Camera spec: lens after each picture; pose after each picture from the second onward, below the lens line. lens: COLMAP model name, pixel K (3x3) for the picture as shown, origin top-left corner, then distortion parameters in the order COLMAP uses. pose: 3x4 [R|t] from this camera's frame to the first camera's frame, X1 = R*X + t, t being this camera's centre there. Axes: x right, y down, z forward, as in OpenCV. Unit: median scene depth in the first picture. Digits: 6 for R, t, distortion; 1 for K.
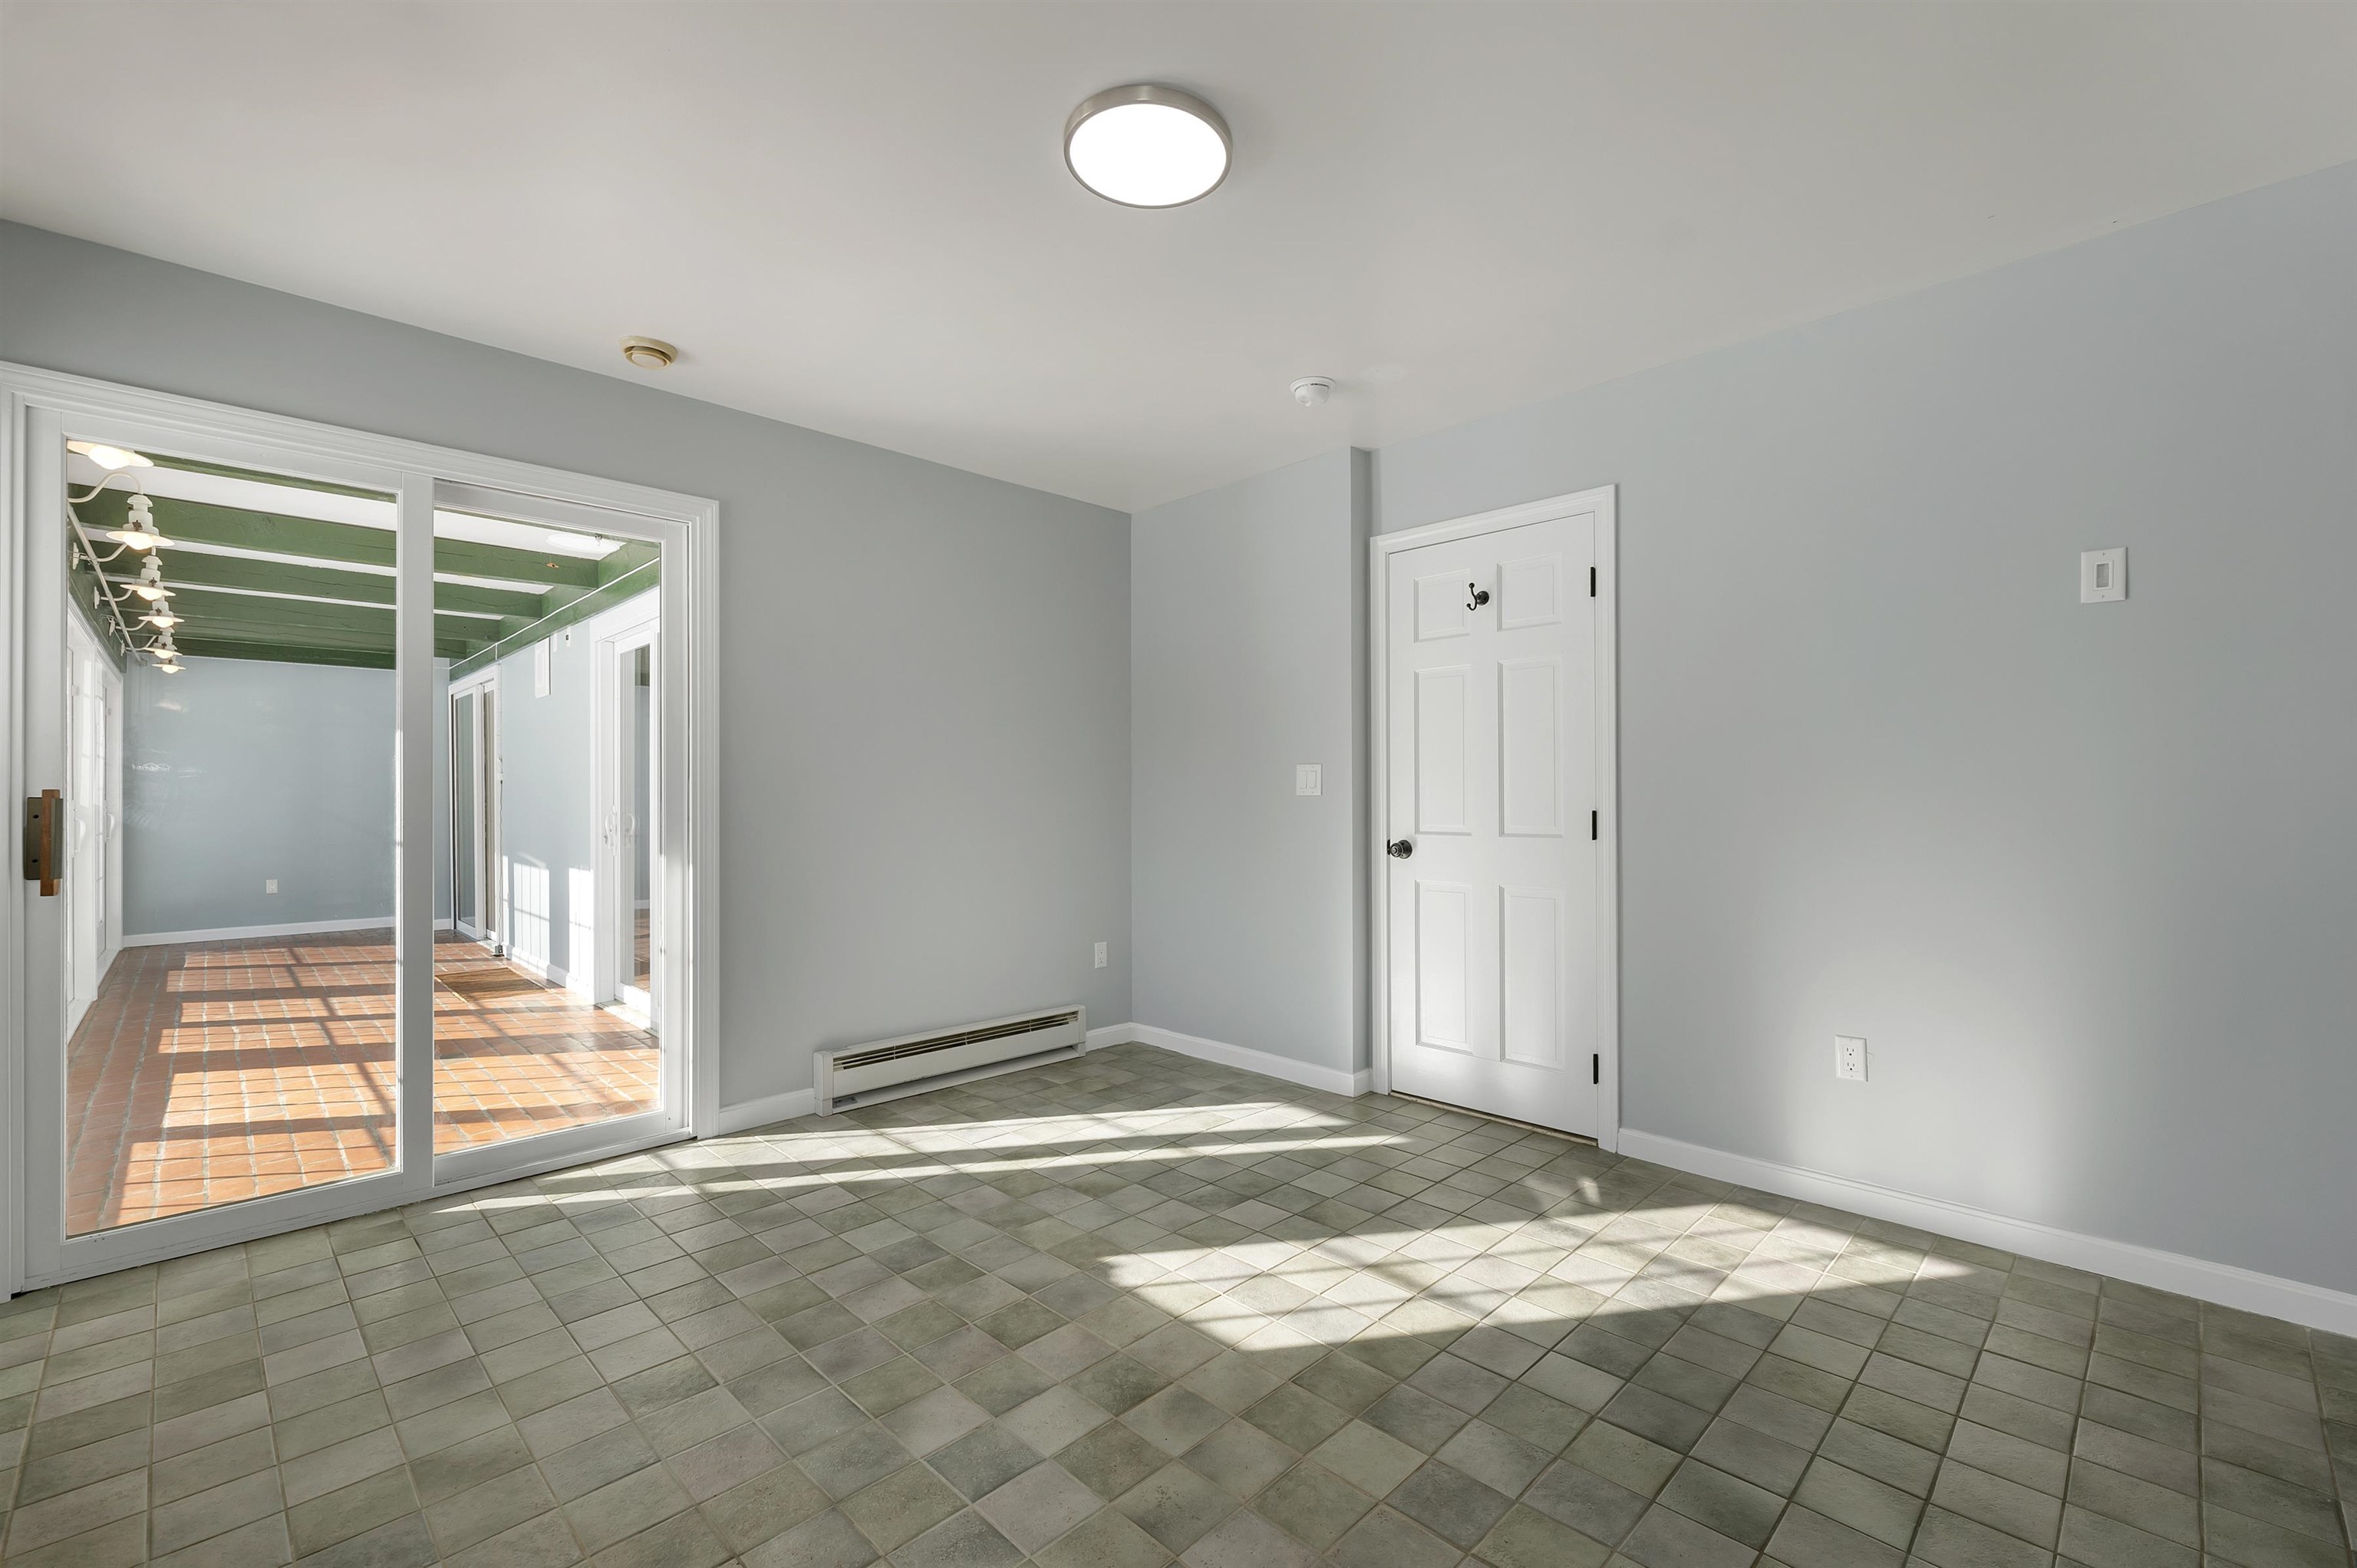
lens RADIAL K [[1008.9, 0, 1178.5], [0, 1008.9, 784.0], [0, 0, 1]] dist [0.003384, 0.000049]
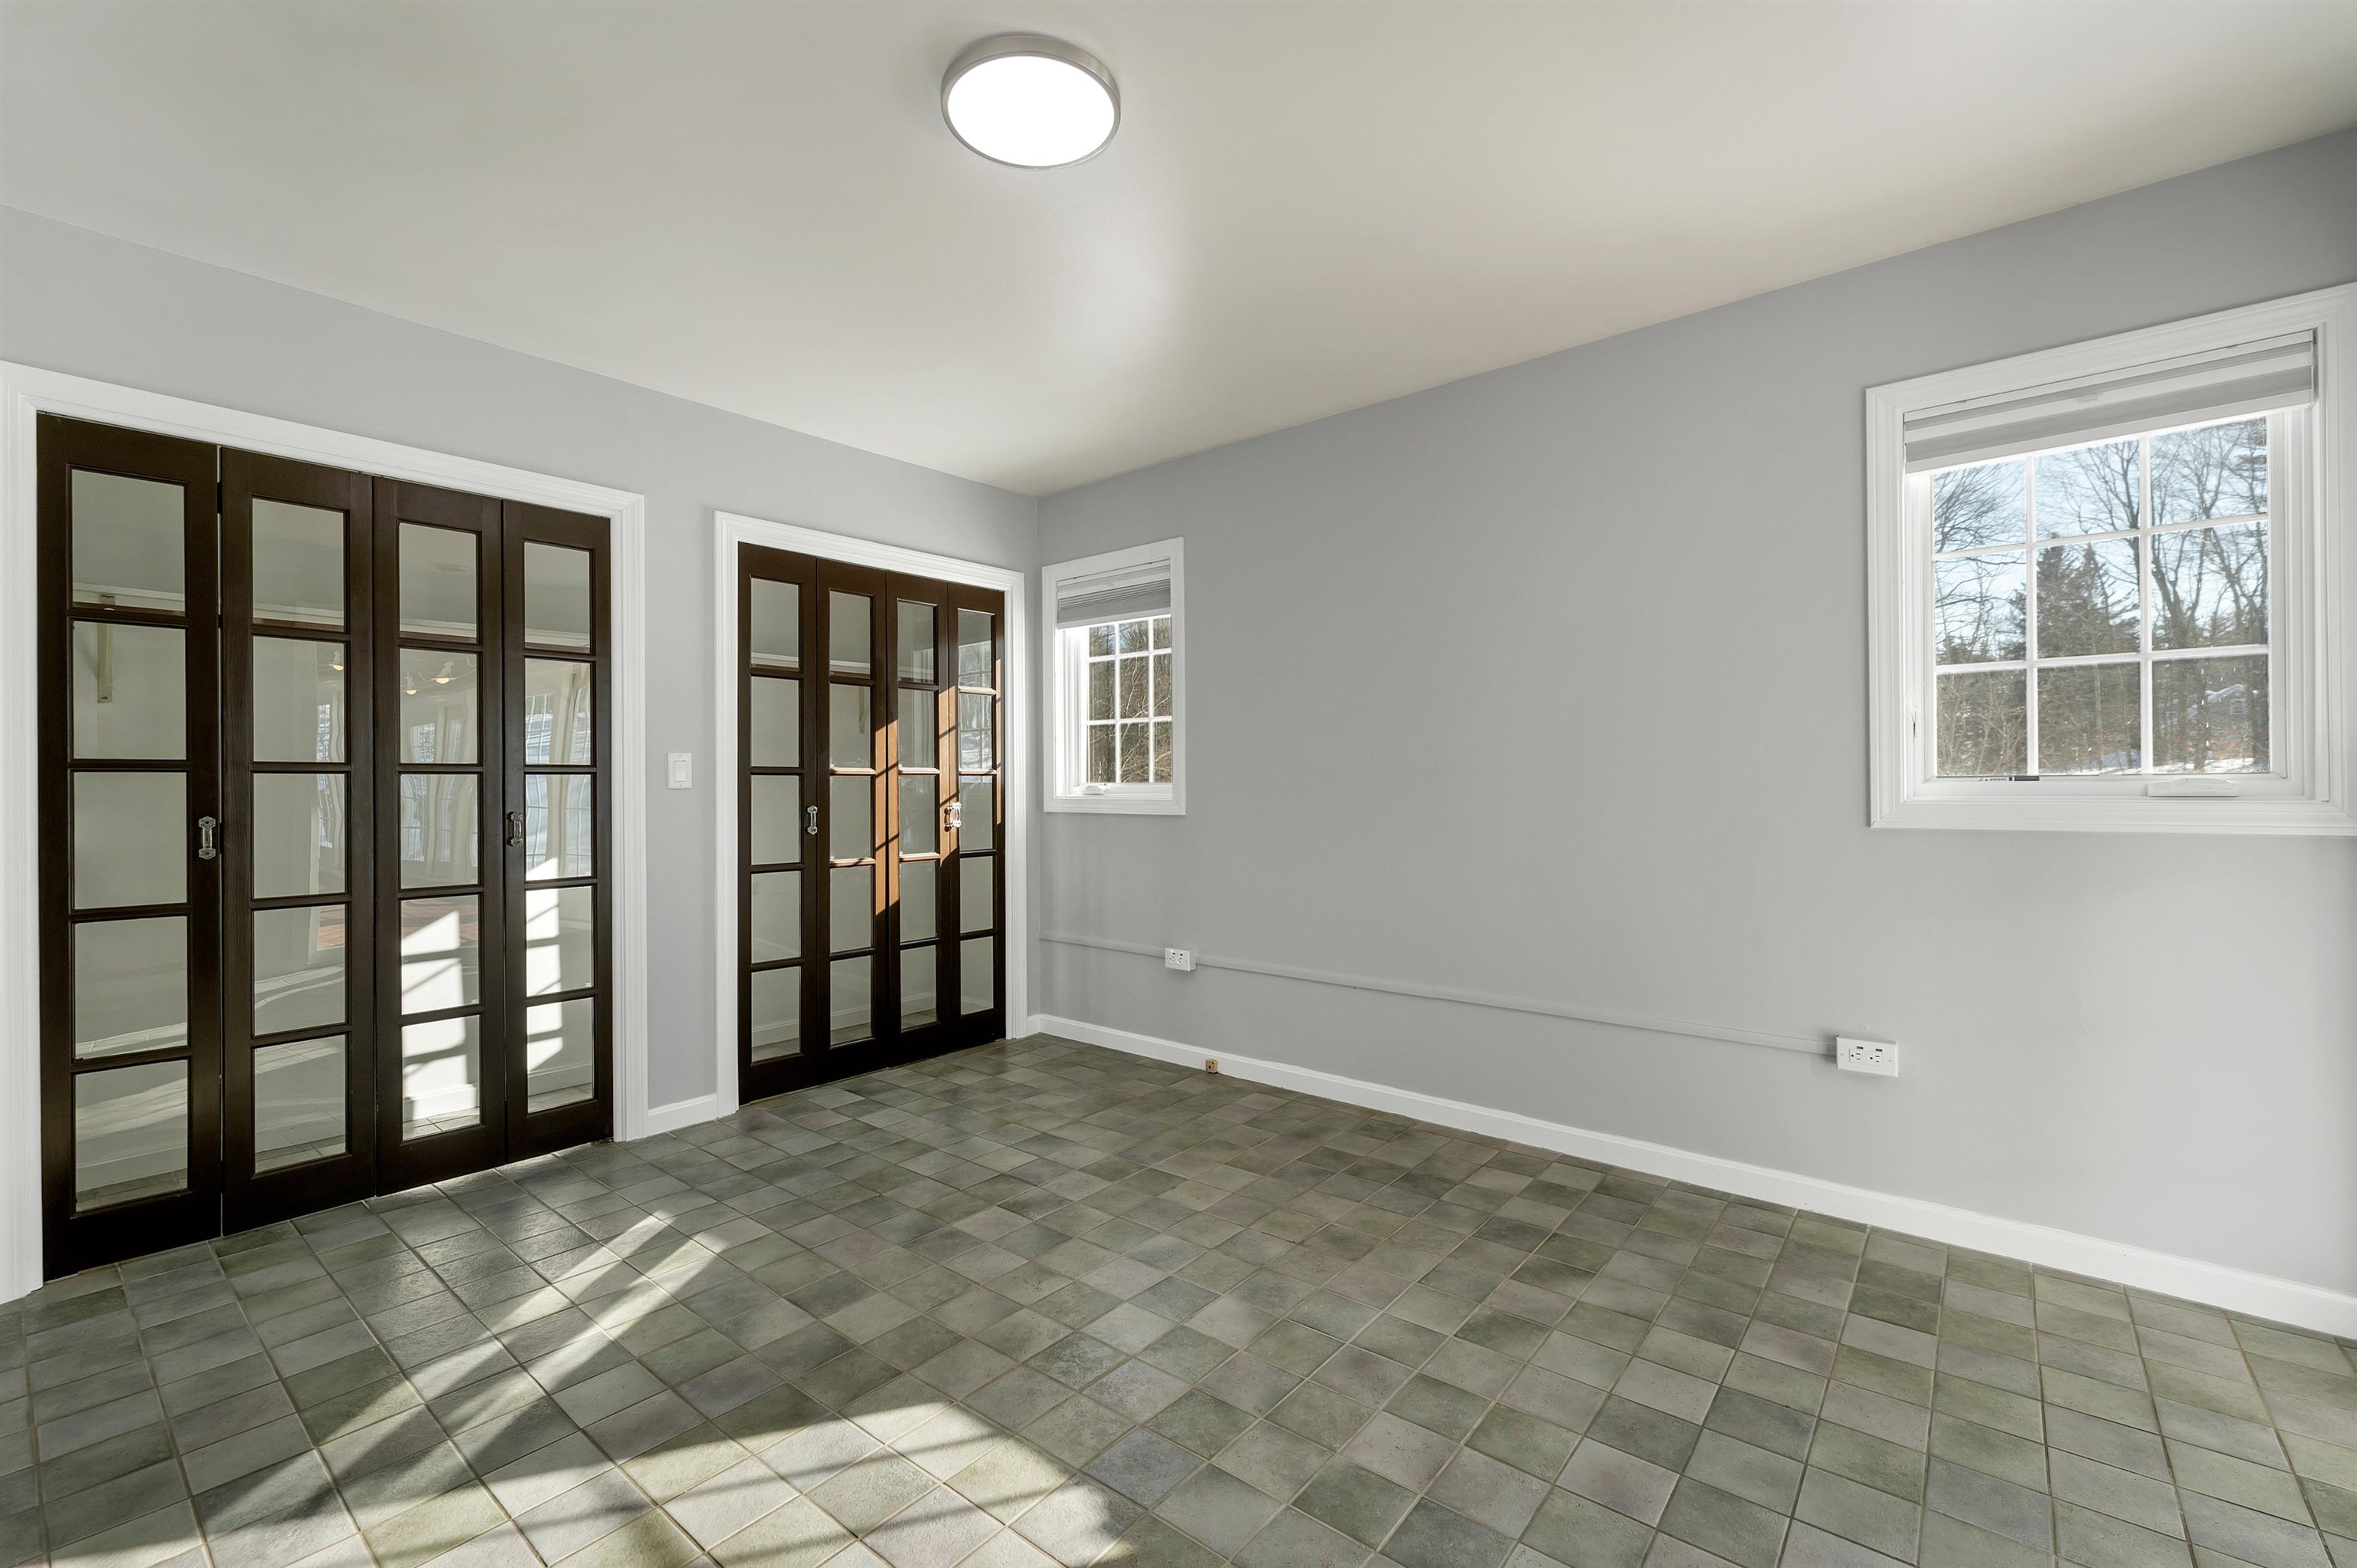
lens RADIAL K [[978.8, 0, 1164.7], [0, 978.8, 785.3], [0, 0, 1]] dist [0.002406, -0.000312]
pose [[-0.996351, 0.010683, -0.084679, -0.045697], [0.011904, 0.999832, -0.013921, 0.016761], [0.084517, -0.014879, -0.996311, 1.298661]]
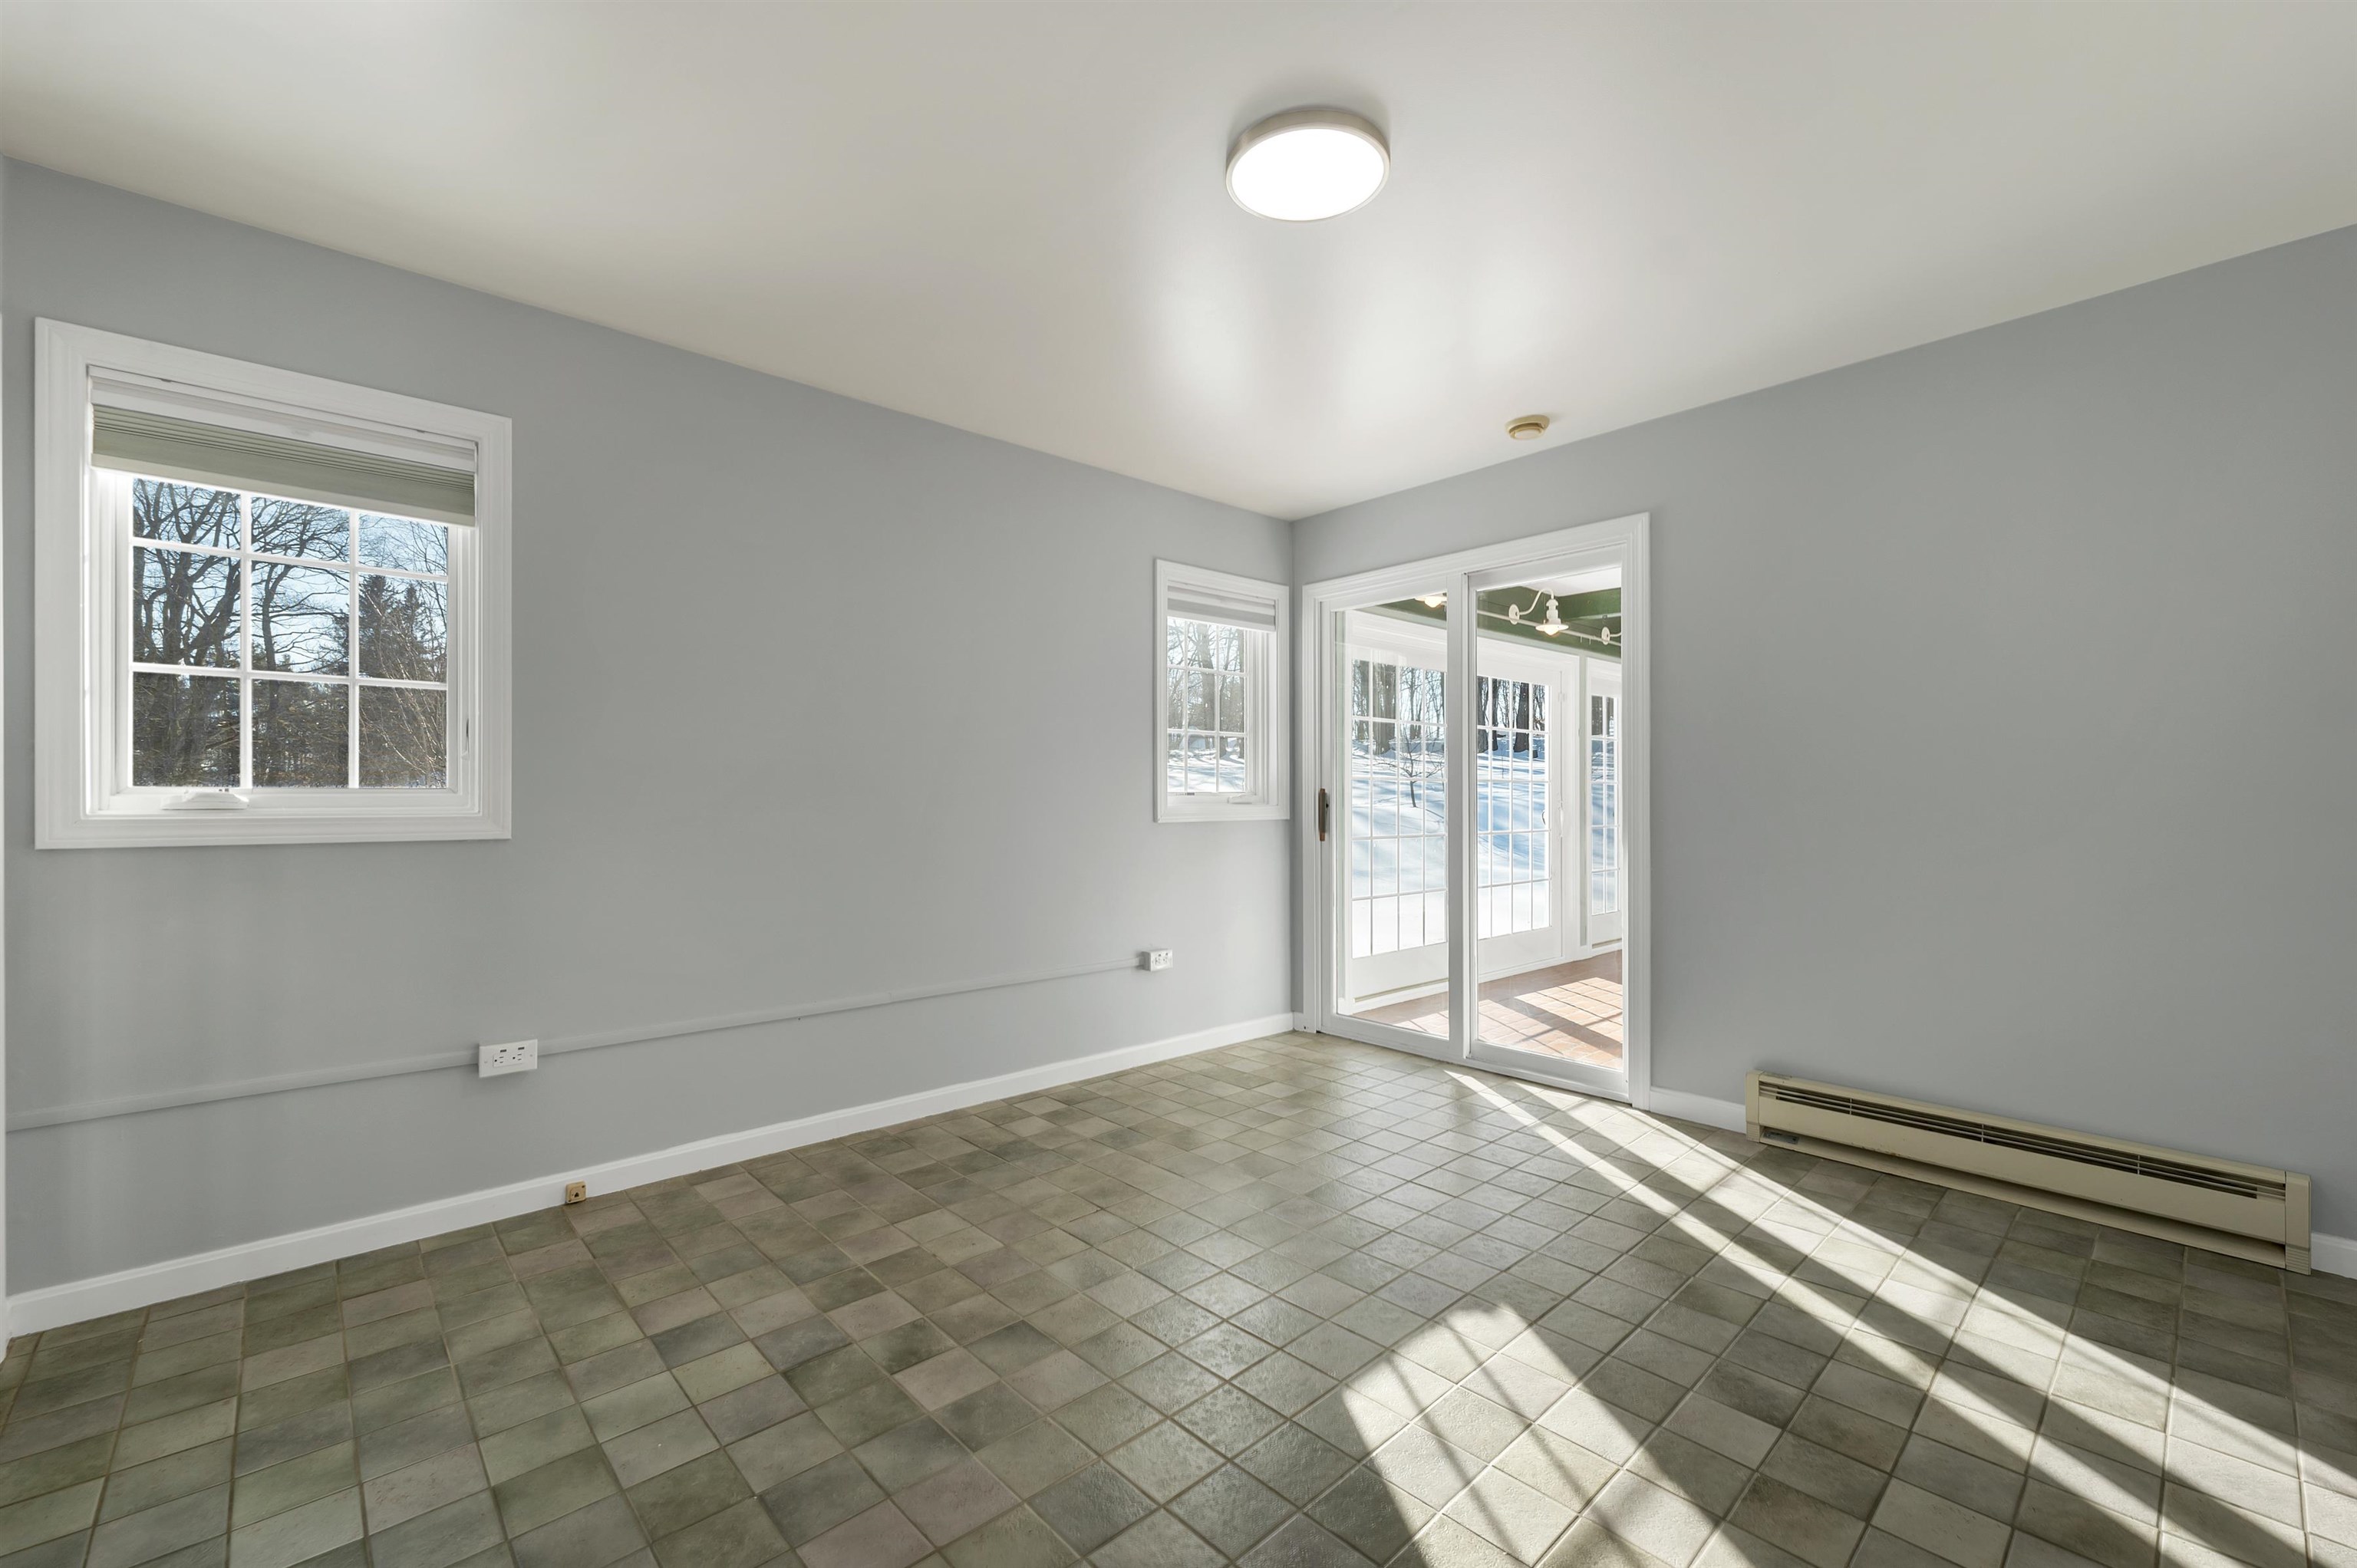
lens RADIAL K [[978.8, 0, 1164.7], [0, 978.8, 785.3], [0, 0, 1]] dist [0.002406, -0.000312]
pose [[-0.057724, -0.006263, -0.998313, 0.665108], [0.014347, 0.999872, -0.007102, 0.006410], [0.998229, -0.014733, -0.057627, 0.614031]]
